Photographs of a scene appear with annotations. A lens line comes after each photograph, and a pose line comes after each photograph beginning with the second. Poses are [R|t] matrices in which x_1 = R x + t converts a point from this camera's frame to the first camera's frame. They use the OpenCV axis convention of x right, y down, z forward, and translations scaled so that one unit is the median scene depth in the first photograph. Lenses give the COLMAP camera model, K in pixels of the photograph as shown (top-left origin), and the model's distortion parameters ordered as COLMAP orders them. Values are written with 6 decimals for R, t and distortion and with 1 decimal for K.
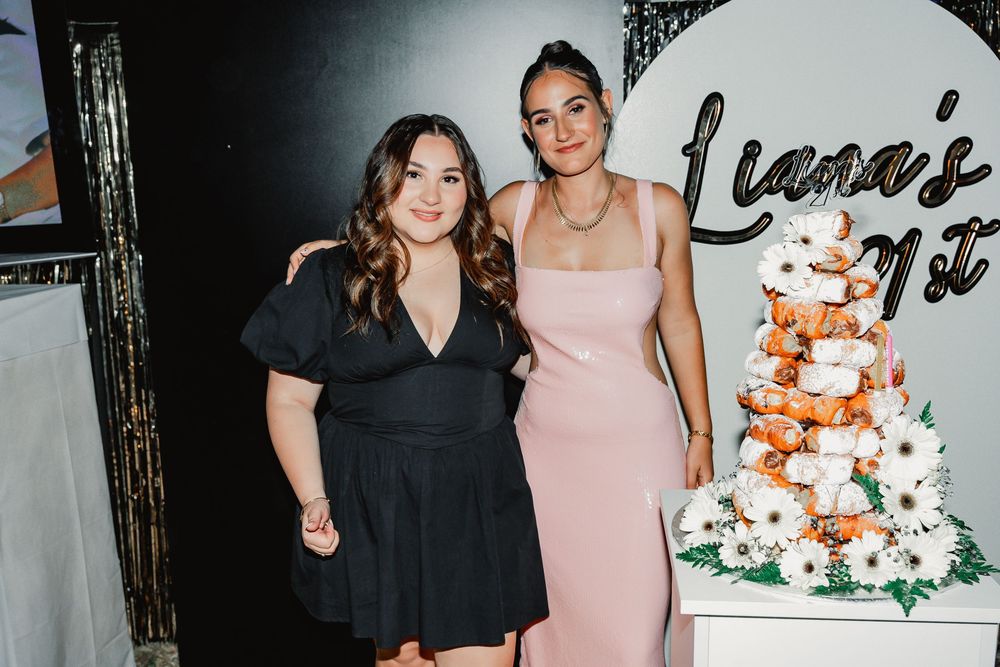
lens RADIAL K [[902.1, 0, 476.9], [0, 902.1, 332.8], [0, 0, 1]] dist [-0.041439, 0.027327]
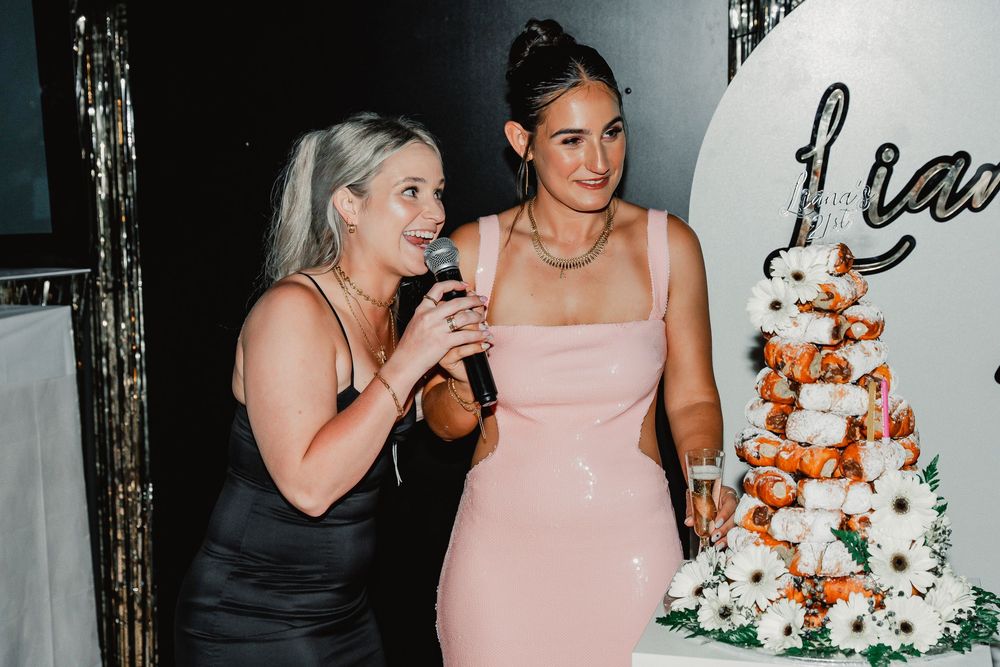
lens RADIAL K [[1502.5, 0, 496.0], [0, 1502.5, 331.5], [0, 0, 1]] dist [-0.022915, 0.000000]
pose [[0.992128, 0.017375, -0.124017, 0.251556], [-0.024310, 0.998211, -0.054620, 0.045357], [0.122846, 0.057205, 0.990776, -0.562648]]
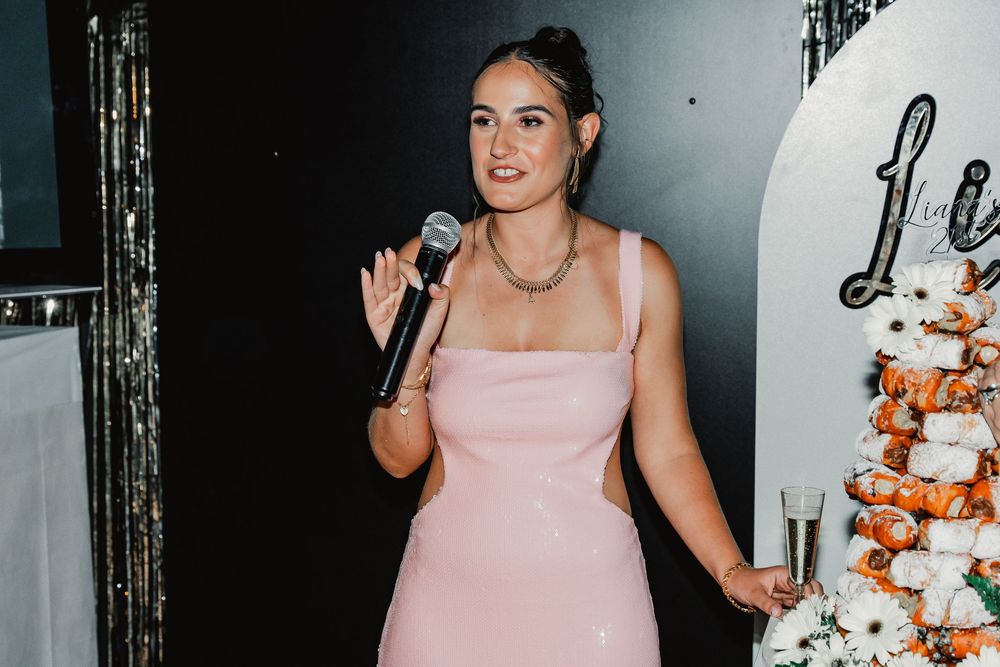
lens RADIAL K [[1576.3, 0, 499.0], [0, 1576.3, 334.0], [0, 0, 1]] dist [-0.007665, 0.000000]
pose [[0.992752, 0.027029, -0.117098, 0.149992], [-0.036412, 0.996230, -0.078743, 0.063438], [0.114529, 0.082436, 0.989994, -0.491181]]
